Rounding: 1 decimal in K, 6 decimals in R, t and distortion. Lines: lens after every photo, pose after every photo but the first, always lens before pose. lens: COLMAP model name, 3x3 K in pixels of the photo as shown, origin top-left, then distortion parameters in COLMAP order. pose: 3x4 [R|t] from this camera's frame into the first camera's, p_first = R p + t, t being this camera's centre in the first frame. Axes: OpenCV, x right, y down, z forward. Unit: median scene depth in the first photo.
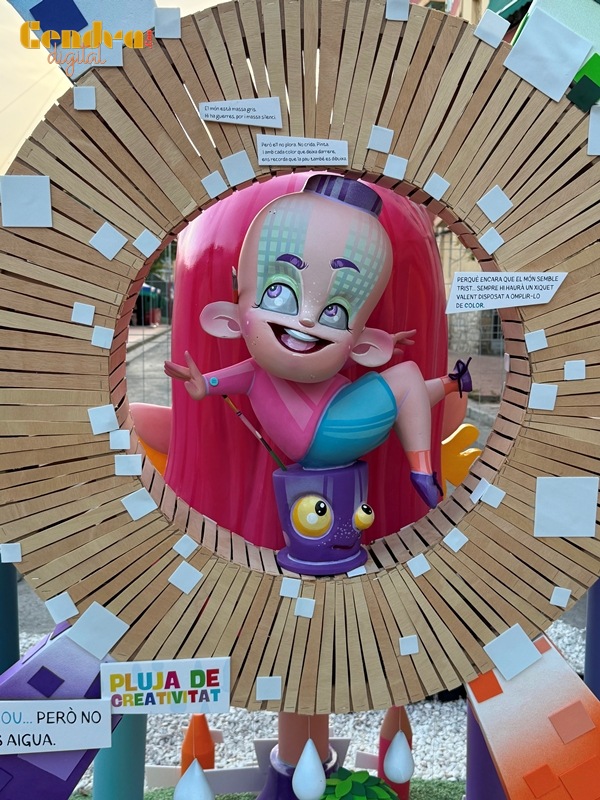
lens RADIAL K [[883.9, 0, 306.7], [0, 883.9, 402.5], [0, 0, 1]] dist [0.034919, 0.000000]
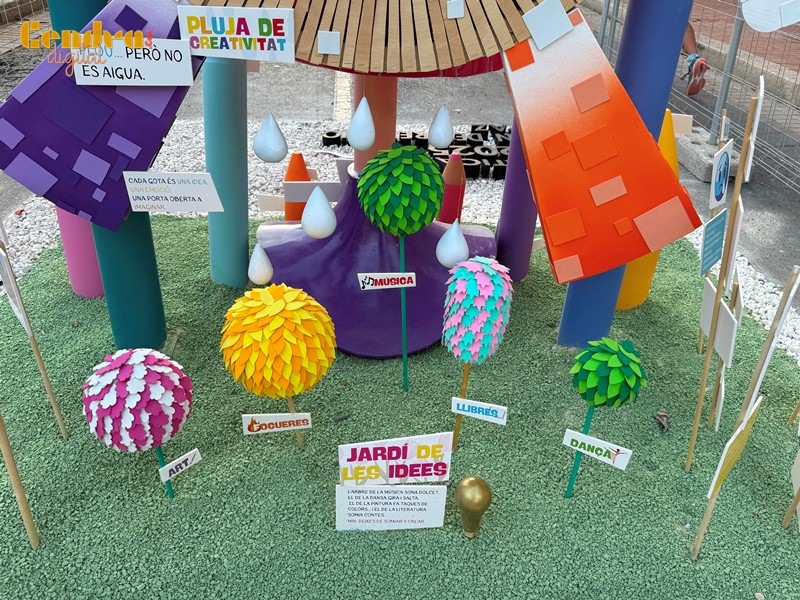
lens RADIAL K [[701.7, 0, 396.0], [0, 701.7, 298.6], [0, 0, 1]] dist [0.062942, -0.031847]
pose [[0.998491, 0.054842, -0.002824, 0.064497], [-0.048984, 0.912717, 0.405645, 0.252913], [0.024824, -0.404894, 0.914026, 0.041139]]
